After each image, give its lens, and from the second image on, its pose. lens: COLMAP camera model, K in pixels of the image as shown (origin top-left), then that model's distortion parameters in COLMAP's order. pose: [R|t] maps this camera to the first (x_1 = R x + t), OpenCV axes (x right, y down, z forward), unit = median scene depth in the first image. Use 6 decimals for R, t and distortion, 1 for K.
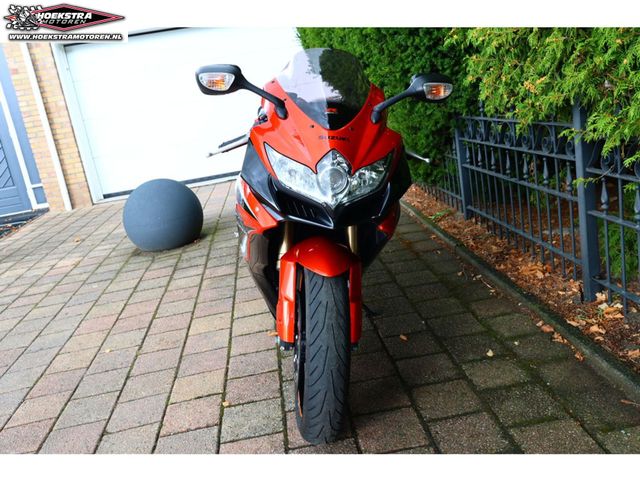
lens RADIAL K [[580.6, 0, 320.0], [0, 580.6, 240.0], [0, 0, 1]] dist [0.009504, 0.003800]
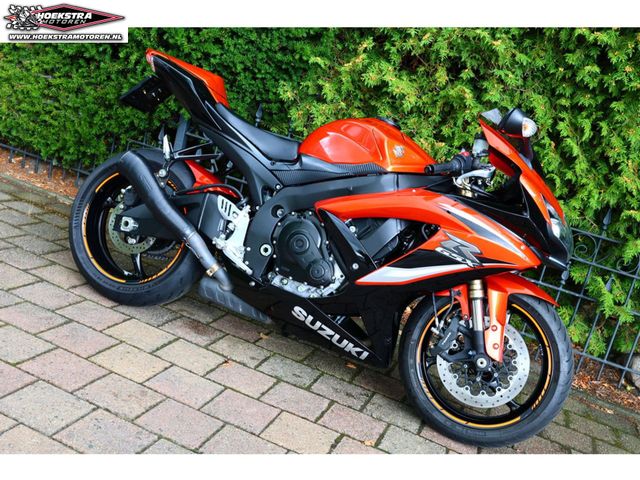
lens RADIAL K [[711.7, 0, 320.0], [0, 711.7, 240.0], [0, 0, 1]] dist [0.010882, -0.015364]
pose [[0.363255, 0.059456, 0.929791, -1.162648], [-0.090286, 0.995511, -0.028385, 0.005672], [-0.927305, -0.073636, 0.366993, 0.645807]]
